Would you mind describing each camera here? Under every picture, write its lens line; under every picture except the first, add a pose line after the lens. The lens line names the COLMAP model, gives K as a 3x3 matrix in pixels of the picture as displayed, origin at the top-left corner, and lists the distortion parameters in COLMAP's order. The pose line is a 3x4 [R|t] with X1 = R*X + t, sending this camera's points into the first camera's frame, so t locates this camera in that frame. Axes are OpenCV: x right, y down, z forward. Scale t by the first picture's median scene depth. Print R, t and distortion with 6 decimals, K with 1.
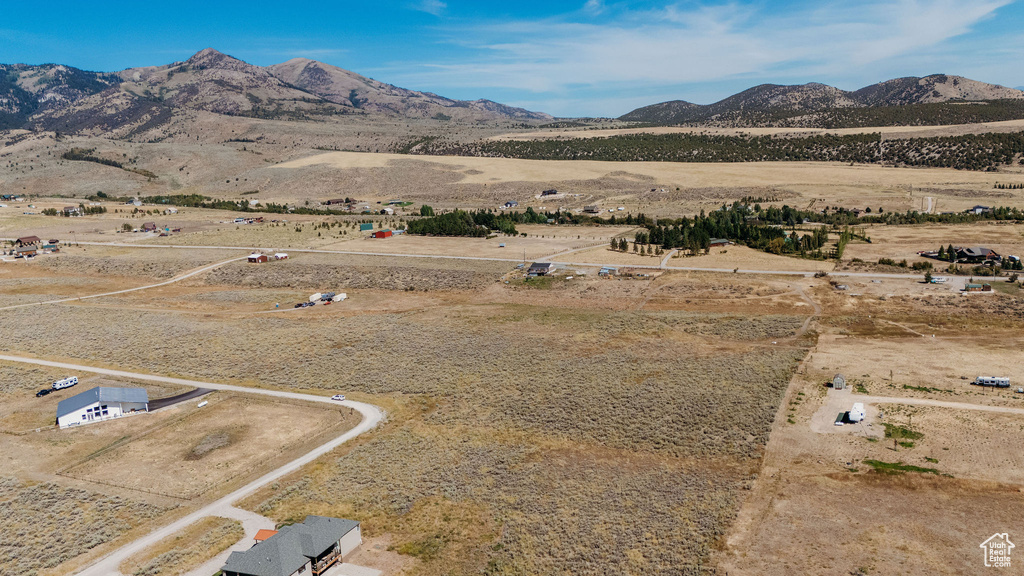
lens RADIAL K [[852.9, 0, 512.0], [0, 852.9, 288.0], [0, 0, 1]] dist [0.089013, -0.064262]
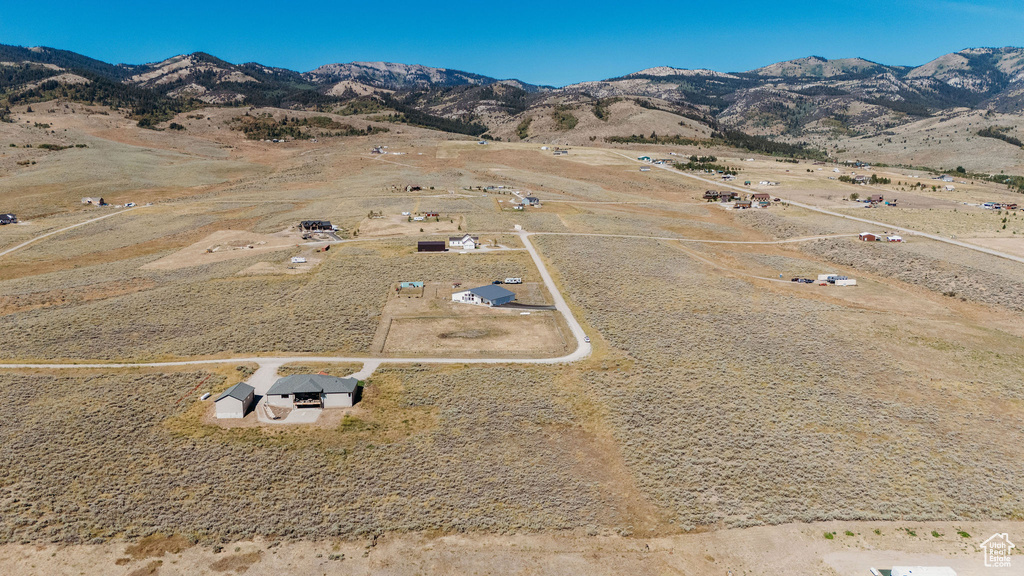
lens RADIAL K [[746.2, 0, 512.0], [0, 746.2, 288.0], [0, 0, 1]] dist [0.091459, -0.065777]
pose [[0.475566, 0.228937, -0.849368, 0.122865], [-0.184439, 0.970030, 0.158192, -0.017076], [0.860128, 0.081426, 0.503538, 0.078366]]
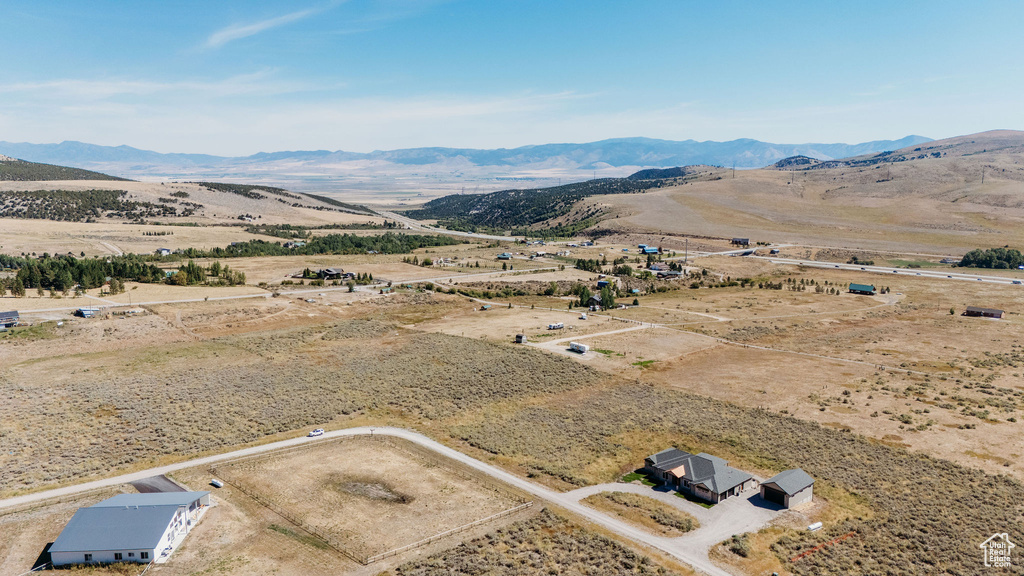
lens RADIAL K [[746.2, 0, 512.0], [0, 746.2, 288.0], [0, 0, 1]] dist [0.091459, -0.065777]
pose [[0.391807, -0.073807, 0.917082, -0.170138], [0.125951, 0.991696, 0.026001, -0.003724], [-0.911386, 0.105320, 0.397849, 0.097278]]
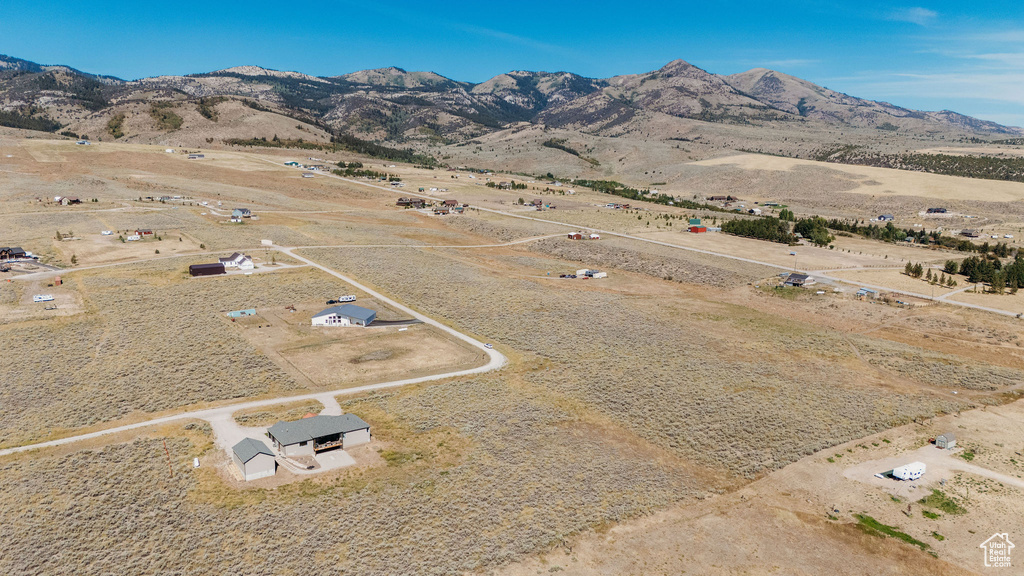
lens RADIAL K [[746.2, 0, 512.0], [0, 746.2, 288.0], [0, 0, 1]] dist [0.091459, -0.065777]
pose [[0.852876, 0.166450, -0.494870, 0.073142], [-0.154796, 0.985819, 0.064800, -0.006857], [0.498638, 0.021337, 0.866548, 0.011496]]
